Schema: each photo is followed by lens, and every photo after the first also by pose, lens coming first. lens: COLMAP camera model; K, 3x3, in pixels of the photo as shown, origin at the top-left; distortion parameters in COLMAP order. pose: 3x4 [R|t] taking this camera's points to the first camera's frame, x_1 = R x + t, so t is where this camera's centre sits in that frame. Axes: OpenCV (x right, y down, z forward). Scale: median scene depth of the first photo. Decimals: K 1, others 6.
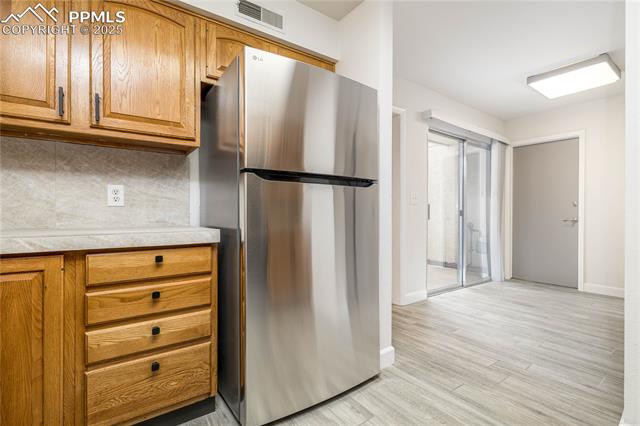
lens RADIAL K [[293.7, 0, 316.7], [0, 293.7, 215.8], [0, 0, 1]] dist [-0.003927, -0.000534]
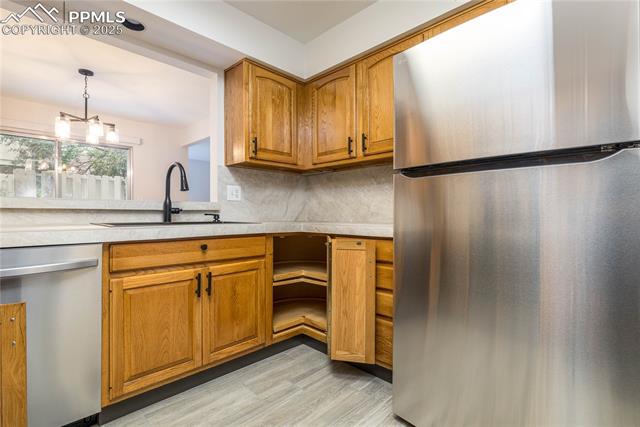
lens RADIAL K [[293.7, 0, 317.0], [0, 293.7, 212.5], [0, 0, 1]] dist [-0.003927, -0.000534]
pose [[0.165499, -0.001588, -0.986209, 0.710796], [-0.000532, 0.999998, -0.001700, -0.004320], [0.986210, 0.000806, 0.165498, 0.498881]]
